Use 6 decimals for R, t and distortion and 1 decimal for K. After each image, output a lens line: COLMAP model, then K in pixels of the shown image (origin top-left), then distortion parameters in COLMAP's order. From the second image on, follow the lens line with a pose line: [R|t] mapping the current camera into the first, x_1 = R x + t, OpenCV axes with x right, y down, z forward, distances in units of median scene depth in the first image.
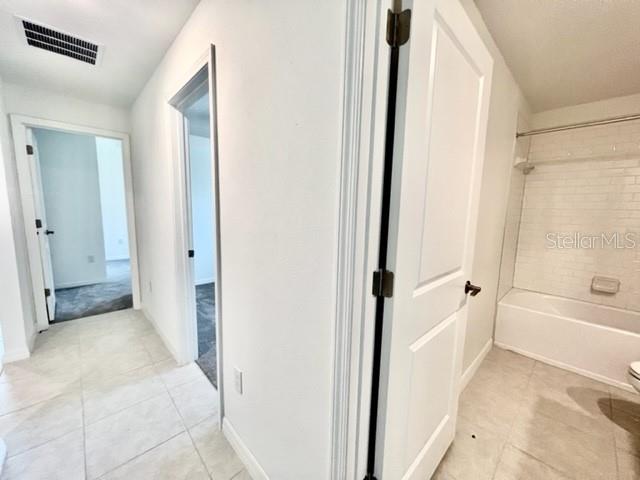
lens RADIAL K [[255.5, 0, 320.0], [0, 255.5, 240.0], [0, 0, 1]] dist [-0.001611, 0.000391]
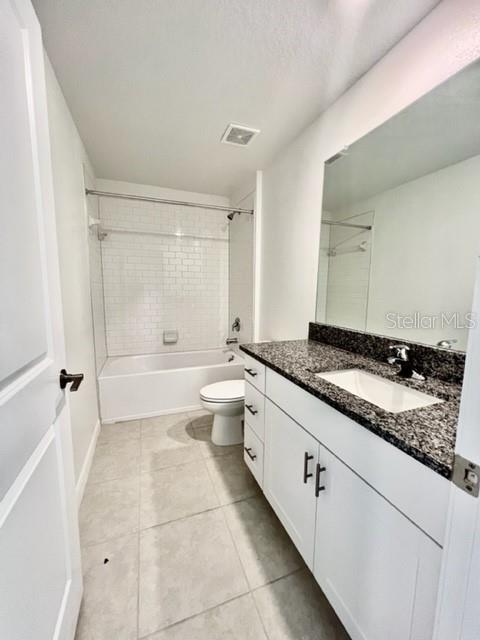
lens RADIAL K [[255.5, 0, 238.0], [0, 255.5, 321.4], [0, 0, 1]] dist [-0.001611, 0.000391]
pose [[0.392384, -0.137413, 0.909479, 0.122280], [0.115242, 0.988331, 0.099607, 0.016399], [-0.912554, 0.065726, 0.403641, 0.217310]]
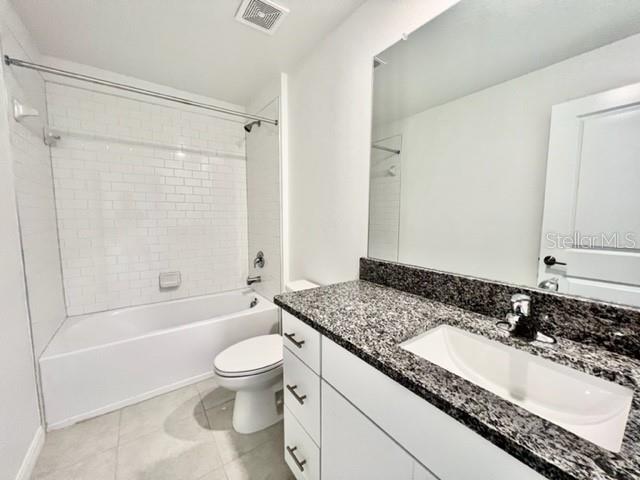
lens RADIAL K [[255.5, 0, 320.0], [0, 255.5, 240.0], [0, 0, 1]] dist [-0.001611, 0.000391]
pose [[0.143993, -0.116750, 0.982668, 0.339730], [0.124556, 0.987257, 0.099043, 0.004189], [-0.981709, 0.108136, 0.156700, 0.350899]]
